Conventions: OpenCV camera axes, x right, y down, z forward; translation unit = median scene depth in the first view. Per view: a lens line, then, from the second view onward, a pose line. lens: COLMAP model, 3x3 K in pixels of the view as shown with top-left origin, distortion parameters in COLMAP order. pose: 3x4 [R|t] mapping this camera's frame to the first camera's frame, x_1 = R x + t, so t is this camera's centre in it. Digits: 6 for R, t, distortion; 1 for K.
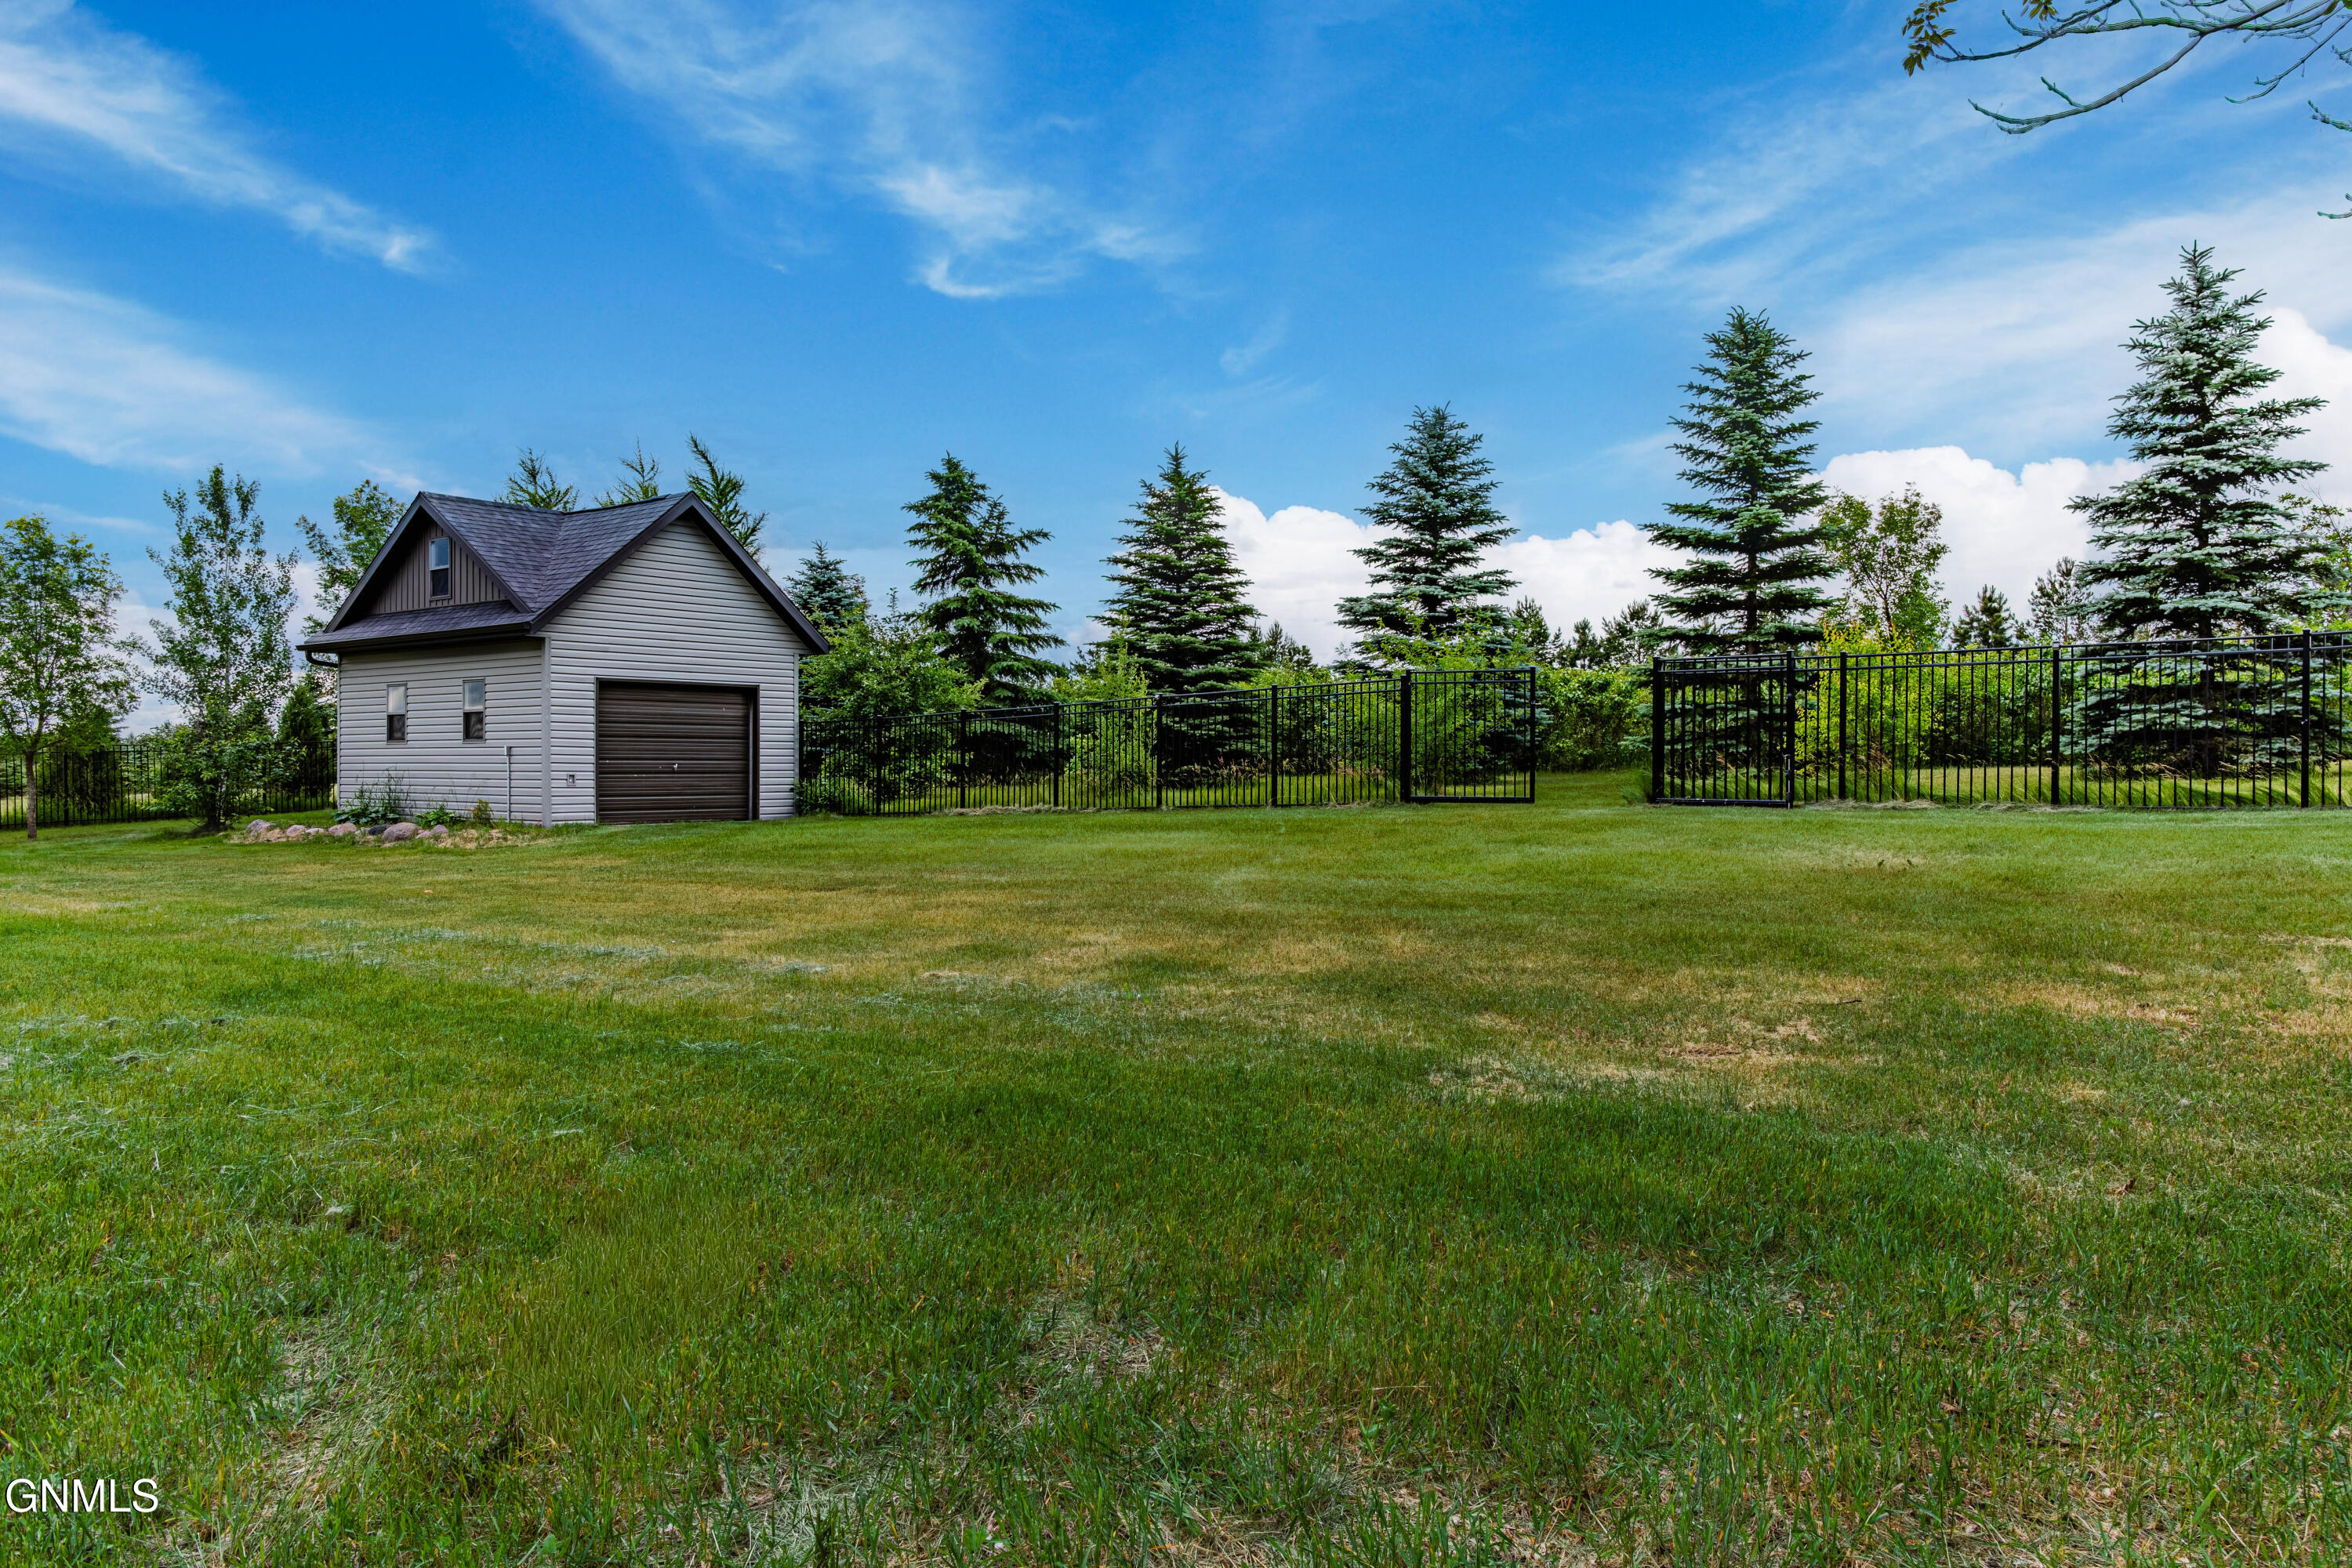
lens RADIAL K [[1627.6, 0, 1182.7], [0, 1627.6, 796.5], [0, 0, 1]] dist [0.000504, -0.001893]
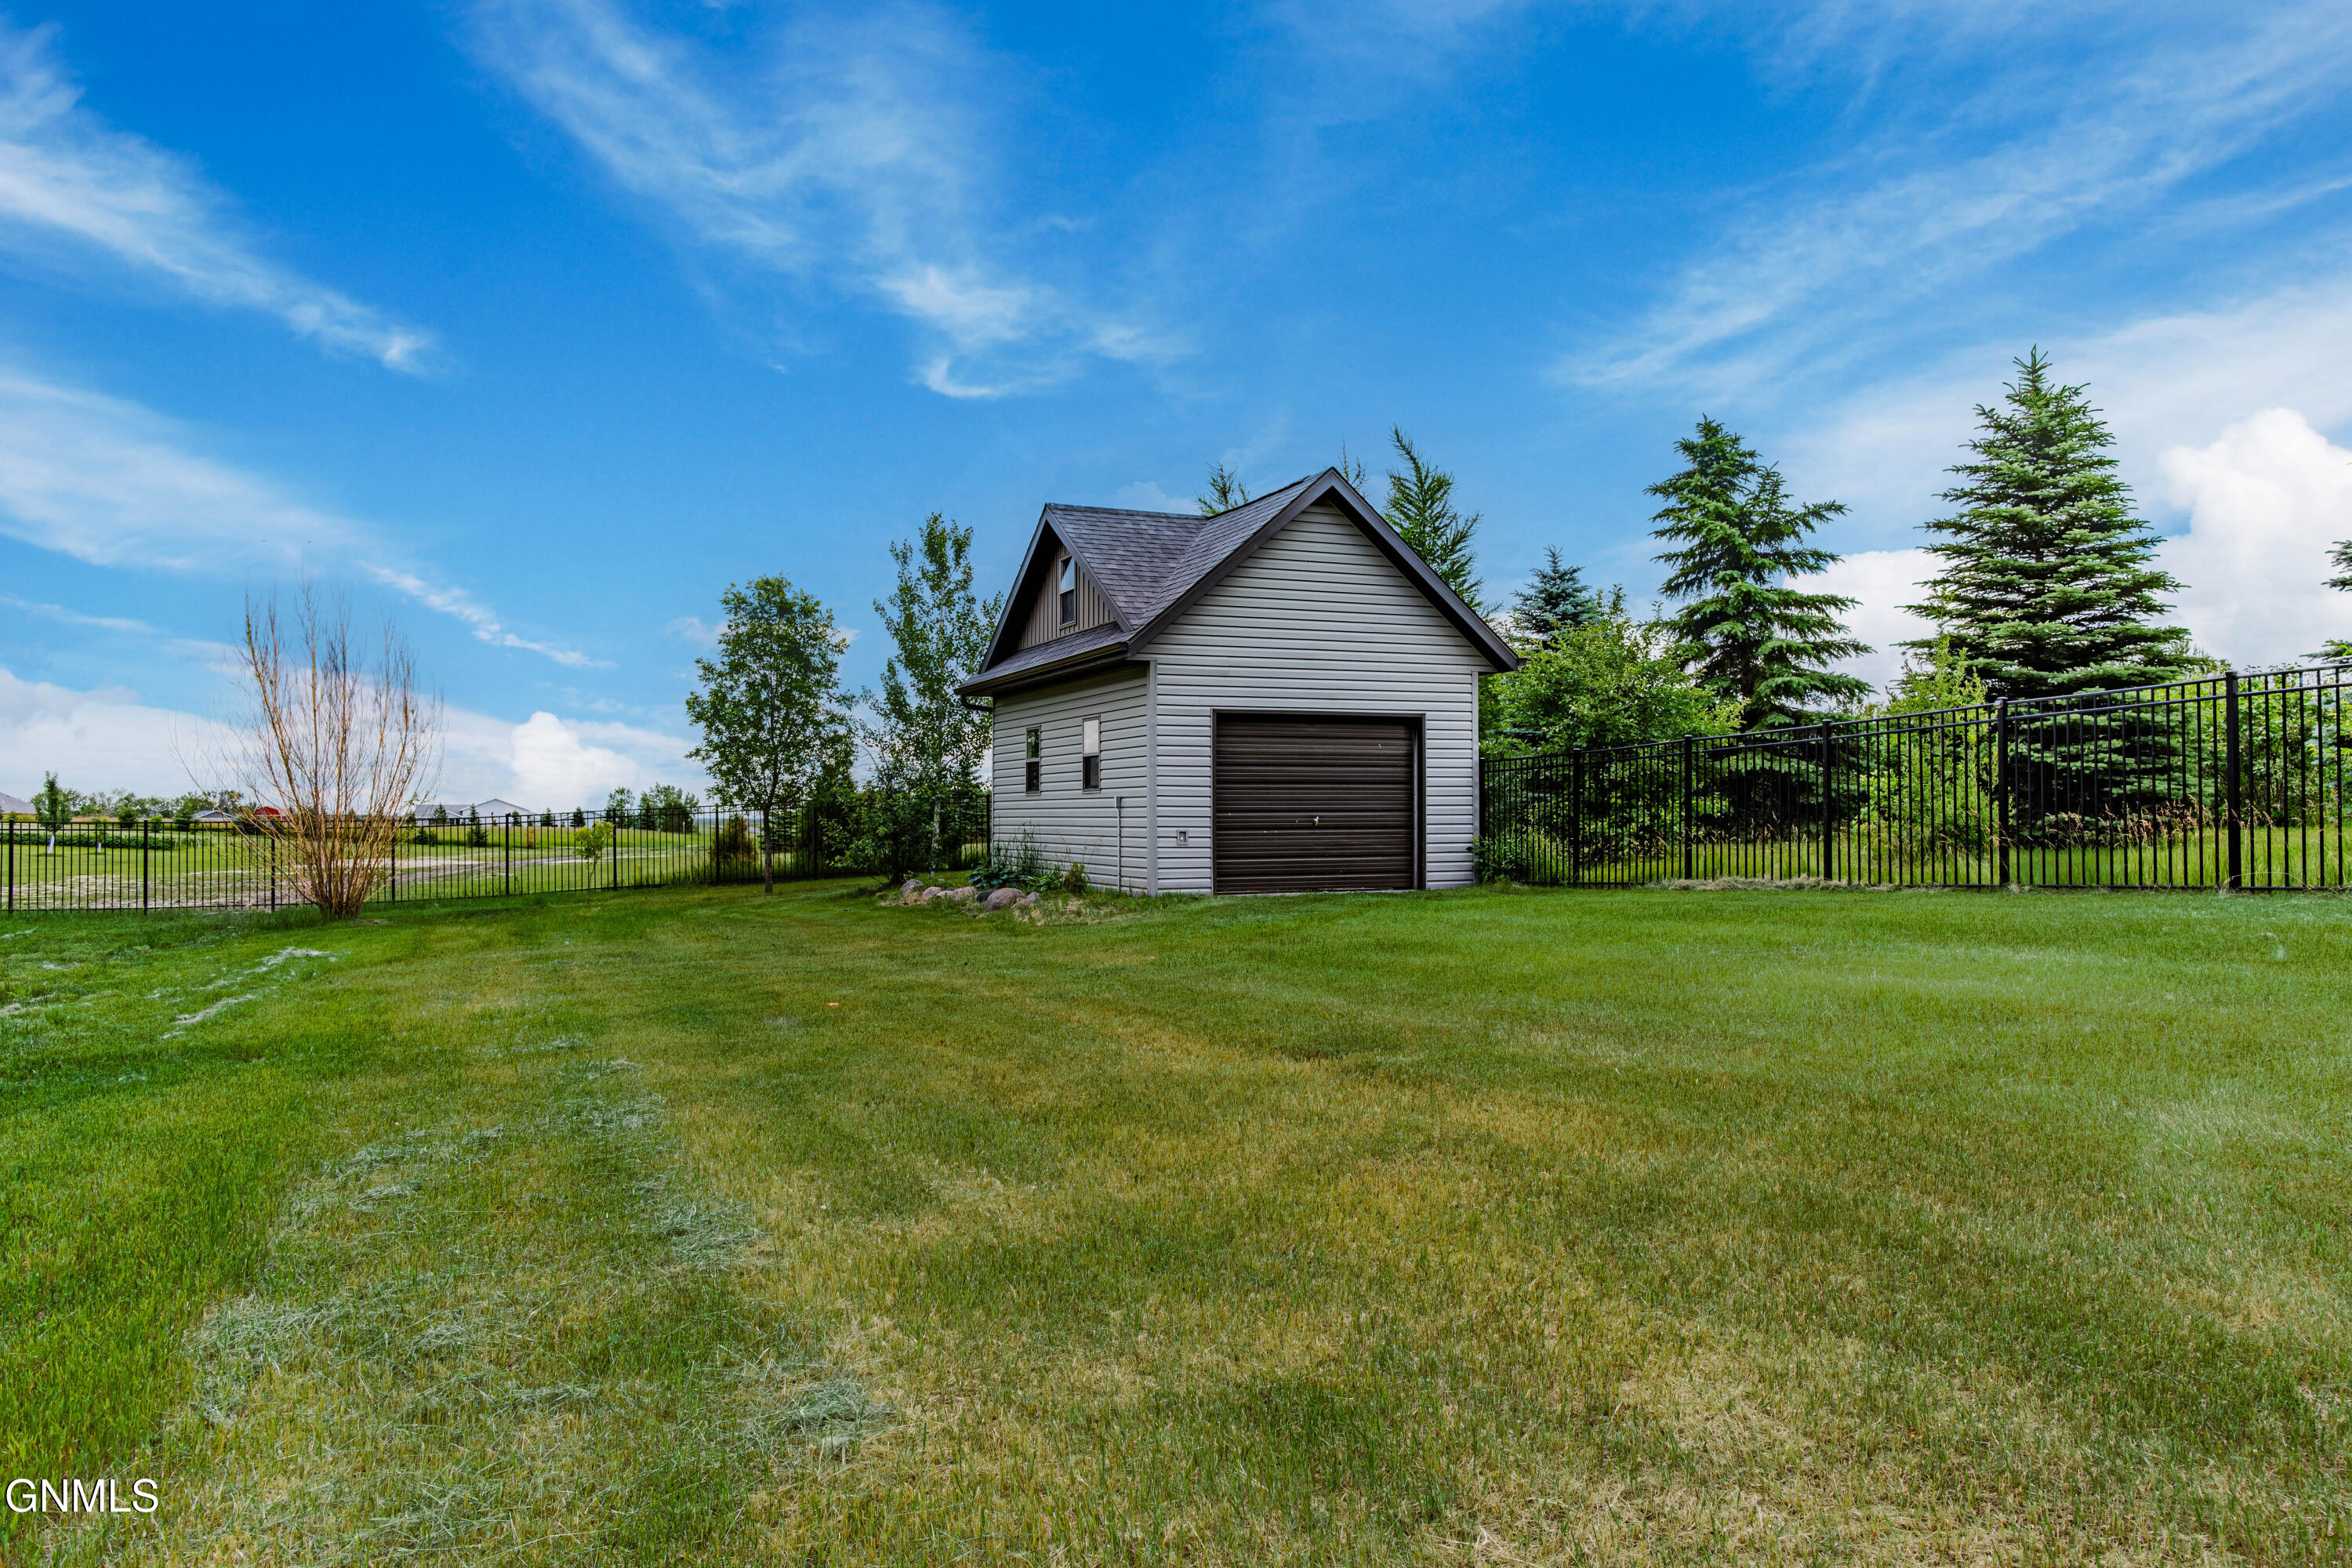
lens RADIAL K [[1627.6, 0, 1182.7], [0, 1627.6, 796.5], [0, 0, 1]] dist [0.000504, -0.001893]
pose [[0.882315, -0.010649, -0.470540, 0.000832], [-0.002953, 0.999599, -0.028159, -0.006155], [0.470651, 0.026235, 0.881929, 0.226822]]
